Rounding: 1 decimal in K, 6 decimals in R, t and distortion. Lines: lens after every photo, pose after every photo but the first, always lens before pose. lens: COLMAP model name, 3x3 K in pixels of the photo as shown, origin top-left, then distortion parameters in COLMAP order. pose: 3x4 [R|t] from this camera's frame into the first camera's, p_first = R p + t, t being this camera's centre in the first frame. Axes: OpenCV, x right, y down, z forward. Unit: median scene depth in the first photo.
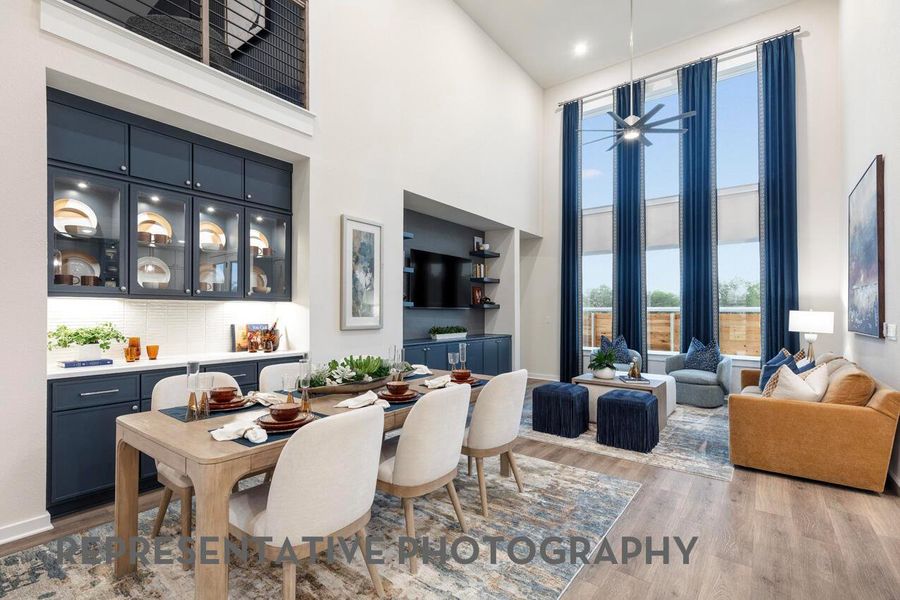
lens RADIAL K [[407.7, 0, 446.4], [0, 407.7, 307.1], [0, 0, 1]] dist [0.002109, -0.000807]
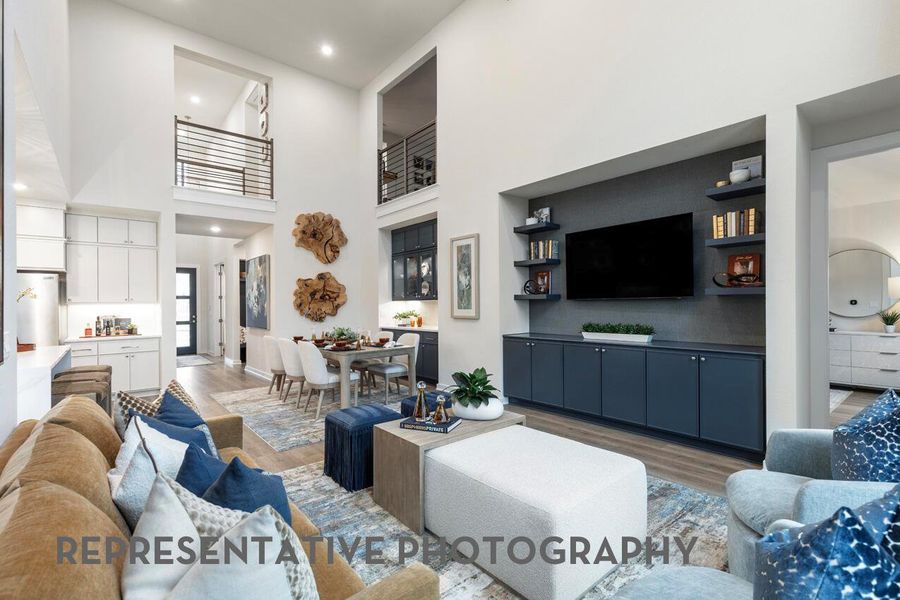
lens RADIAL K [[407.7, 0, 443.6], [0, 407.7, 304.4], [0, 0, 1]] dist [0.002109, -0.000807]
pose [[-0.210824, 0.001845, -0.977522, 0.891315], [0.025486, 0.999669, -0.003610, 0.008921], [0.977192, -0.025674, -0.210801, 0.970679]]
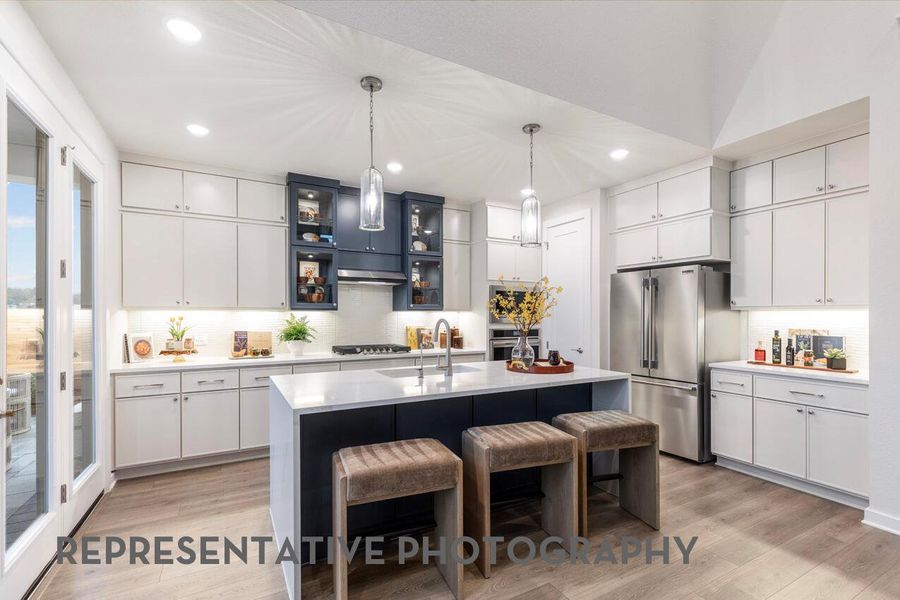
lens RADIAL K [[407.7, 0, 448.8], [0, 407.7, 307.4], [0, 0, 1]] dist [0.002109, -0.000807]
pose [[-0.913264, 0.000945, 0.407368, 0.194501], [-0.008125, 0.999756, -0.020534, -0.006062], [-0.407288, -0.022063, -0.913033, 0.610839]]
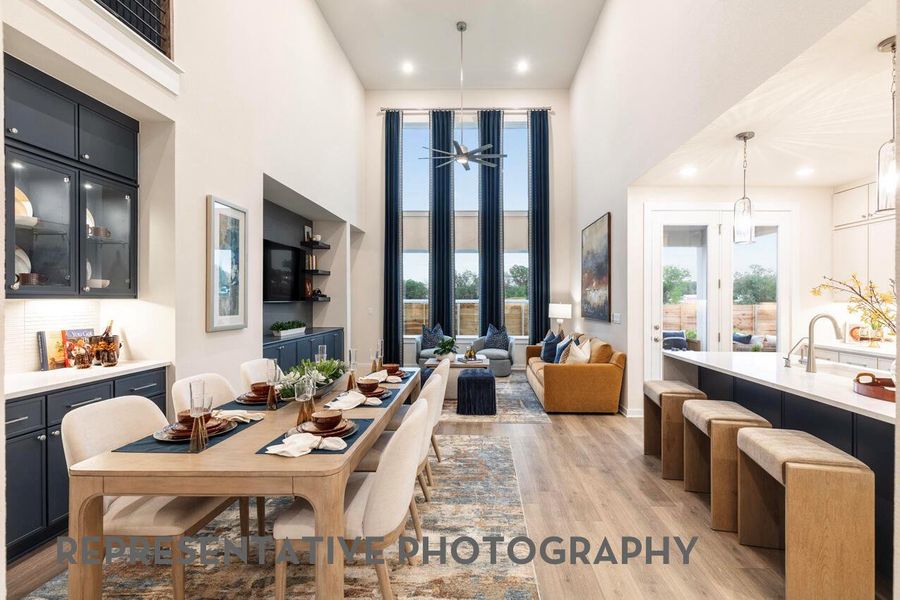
lens RADIAL K [[407.7, 0, 477.4], [0, 407.7, 297.1], [0, 0, 1]] dist [0.002109, -0.000807]
pose [[0.799776, 0.004149, 0.600284, -0.241834], [-0.008156, 0.999959, 0.003955, -0.018159], [-0.600243, -0.008059, 0.799777, -0.008158]]
